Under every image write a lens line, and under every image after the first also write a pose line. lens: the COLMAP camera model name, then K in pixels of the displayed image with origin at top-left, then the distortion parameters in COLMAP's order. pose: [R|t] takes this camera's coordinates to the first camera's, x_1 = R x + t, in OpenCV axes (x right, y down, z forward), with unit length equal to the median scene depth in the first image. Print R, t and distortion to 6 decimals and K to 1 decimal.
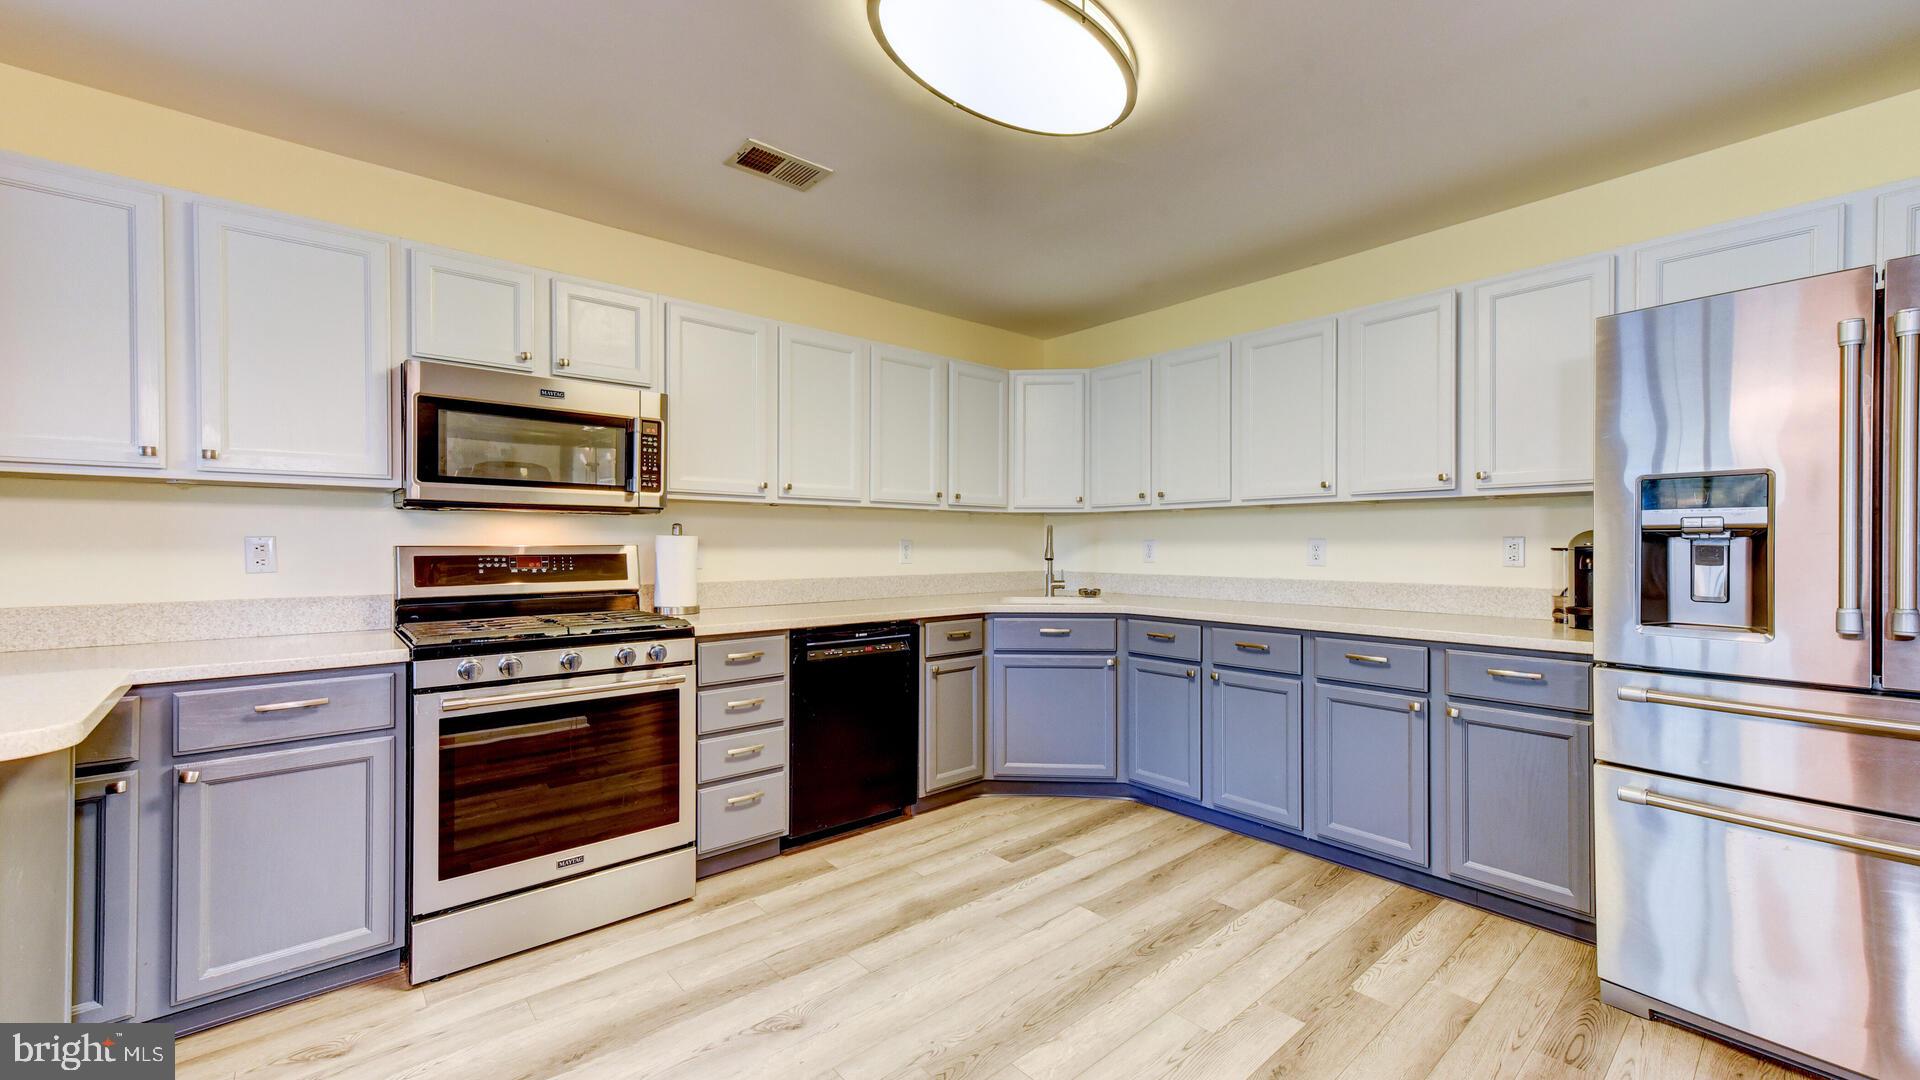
lens RADIAL K [[746.5, 0, 967.5], [0, 746.5, 545.6], [0, 0, 1]] dist [0.017528, -0.000890]
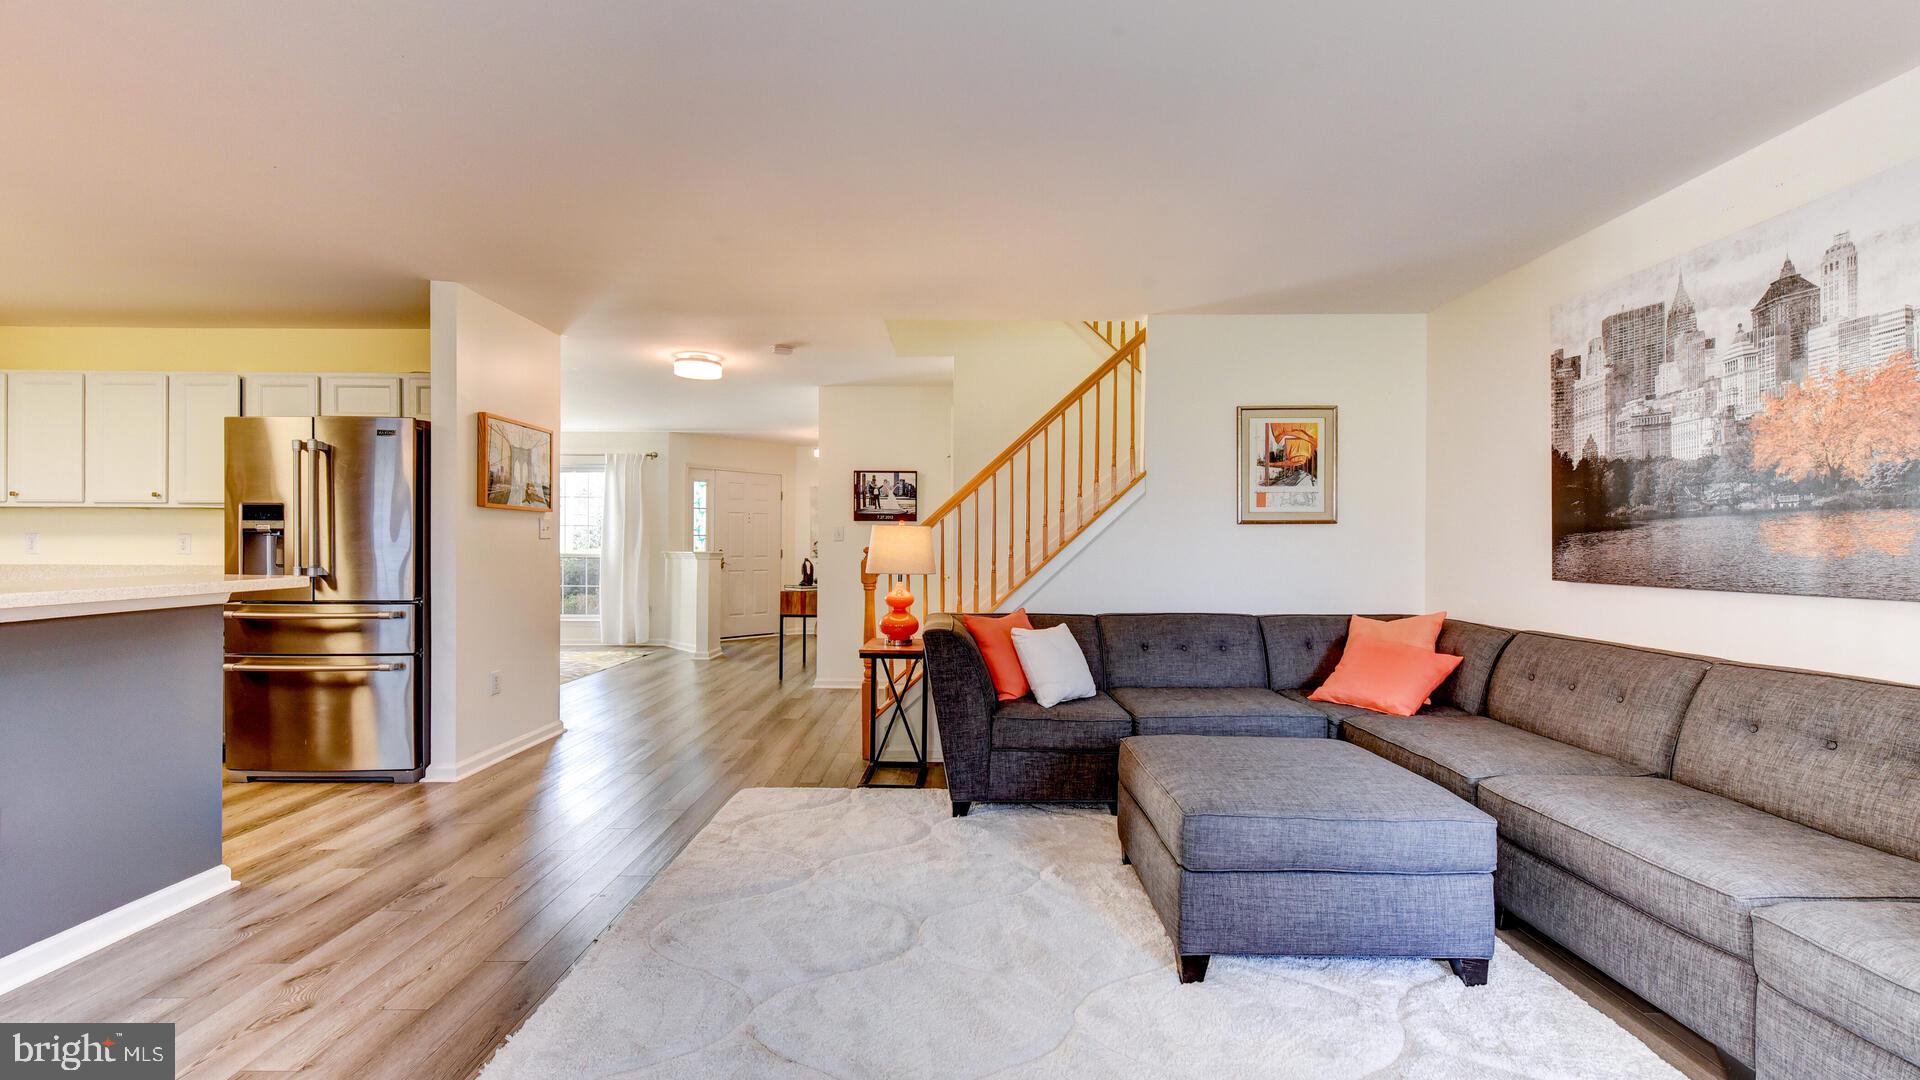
lens RADIAL K [[766.5, 0, 962.8], [0, 766.5, 546.7], [0, 0, 1]] dist [0.005217, -0.000389]
pose [[0.660163, 0.001730, 0.751121, 0.392326], [-0.004776, 0.999987, 0.001894, 0.004573], [-0.751108, -0.004838, 0.660162, -1.051779]]
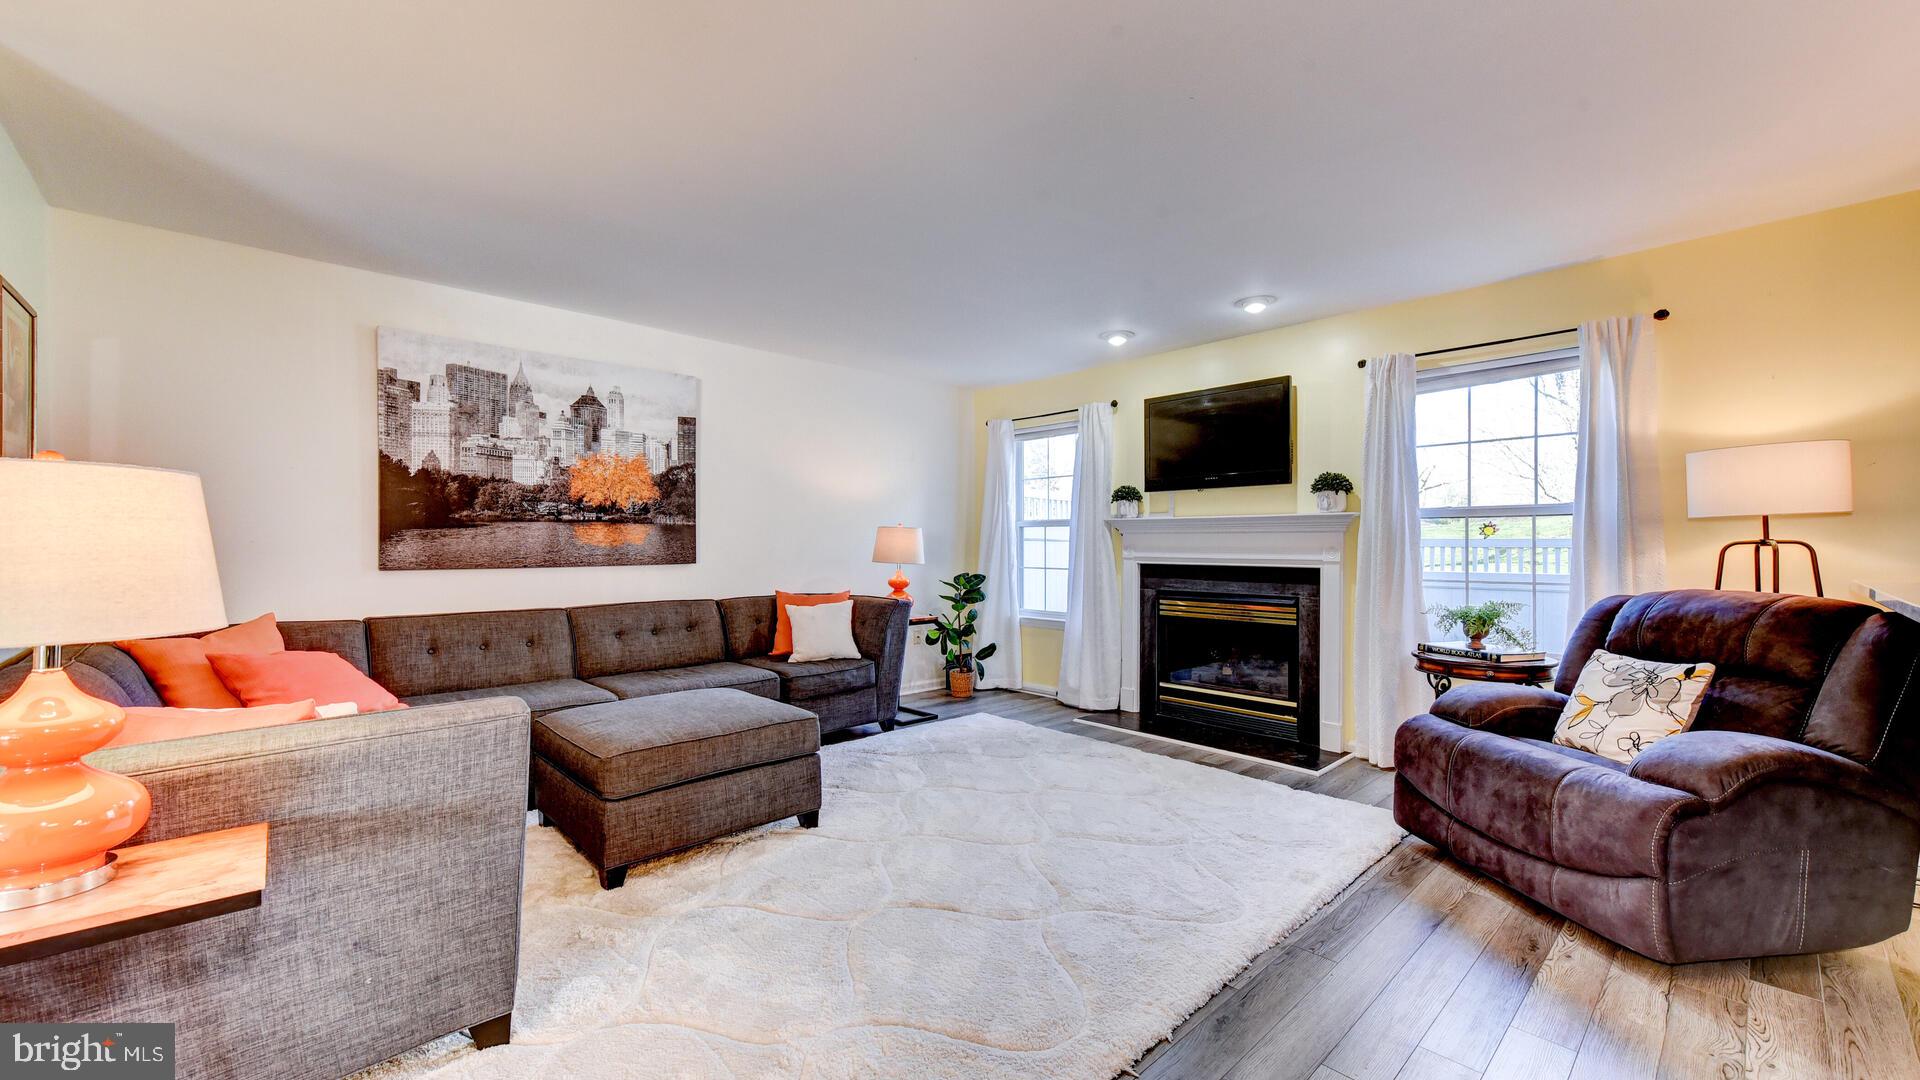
lens RADIAL K [[746.5, 0, 967.5], [0, 746.5, 544.9], [0, 0, 1]] dist [0.017528, -0.000890]
pose [[-0.999196, -0.000968, -0.040081, 0.861268], [-0.000989, 0.999999, 0.000504, 0.008580], [0.040080, 0.000543, -0.999196, 0.244022]]
